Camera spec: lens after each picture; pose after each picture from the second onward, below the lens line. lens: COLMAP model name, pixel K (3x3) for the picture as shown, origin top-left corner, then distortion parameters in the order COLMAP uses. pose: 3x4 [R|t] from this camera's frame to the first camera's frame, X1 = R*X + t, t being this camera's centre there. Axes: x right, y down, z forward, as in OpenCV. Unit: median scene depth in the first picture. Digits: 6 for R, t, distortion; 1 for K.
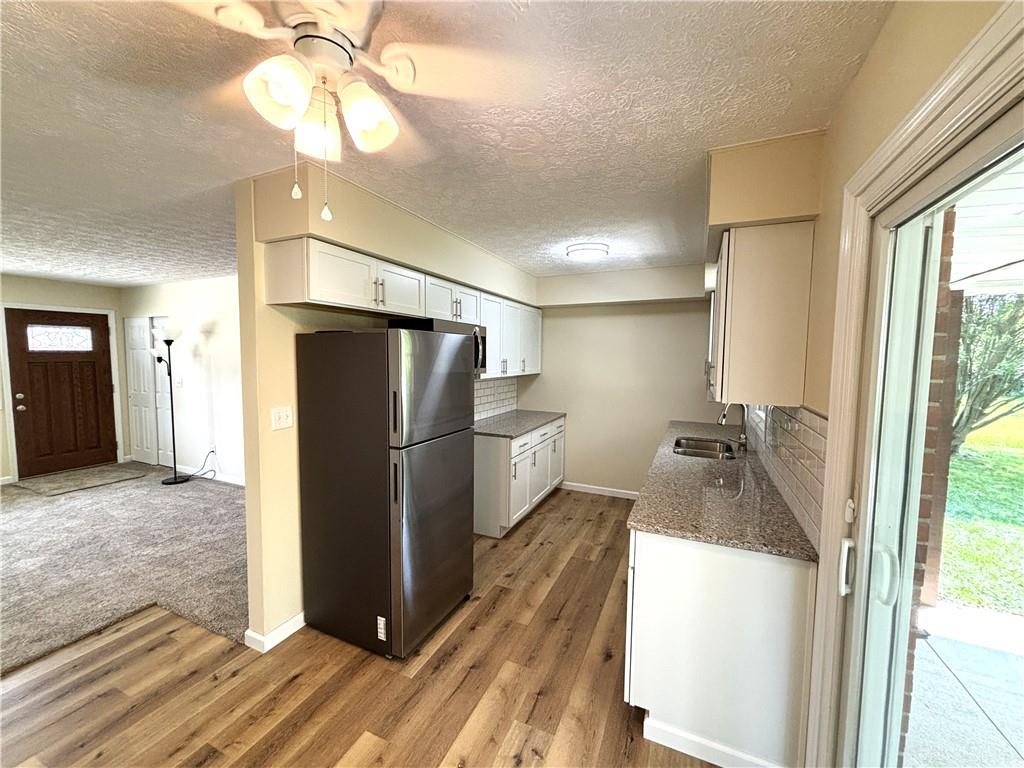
lens RADIAL K [[409.0, 0, 516.6], [0, 409.0, 387.7], [0, 0, 1]] dist [-0.000500, -0.000082]
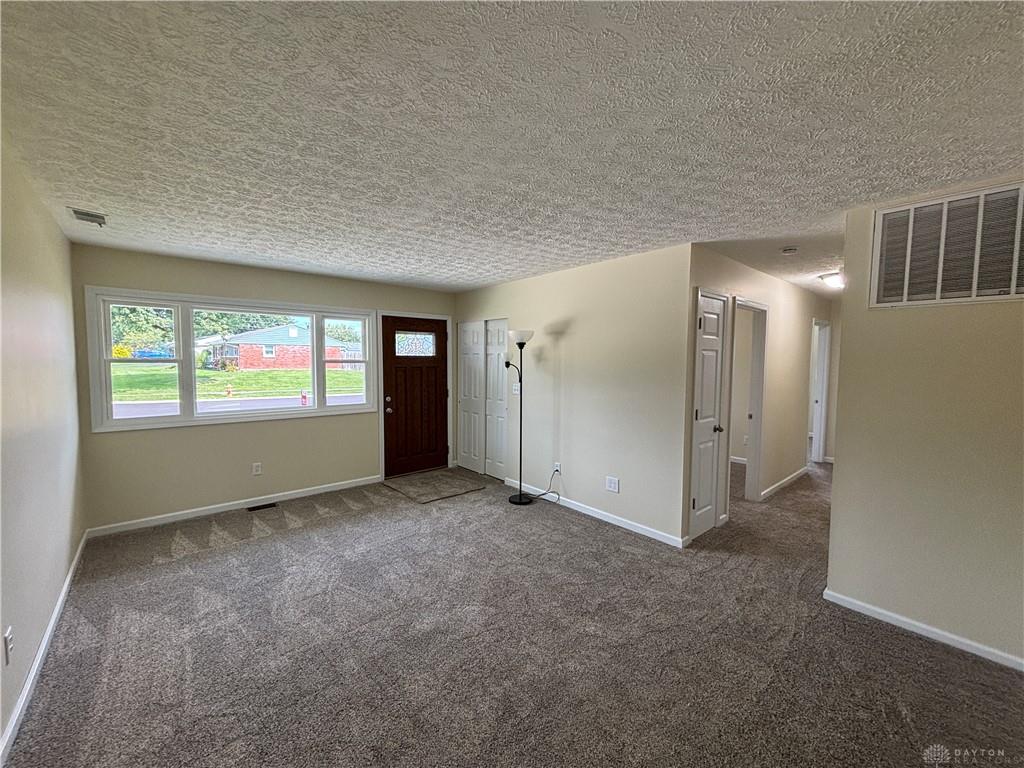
lens RADIAL K [[409.0, 0, 516.6], [0, 409.0, 387.7], [0, 0, 1]] dist [-0.000500, -0.000082]
pose [[0.907462, 0.024435, -0.419423, -0.468757], [-0.029885, 0.999533, -0.006427, -0.011503], [0.419070, 0.018367, 0.907768, 0.178050]]
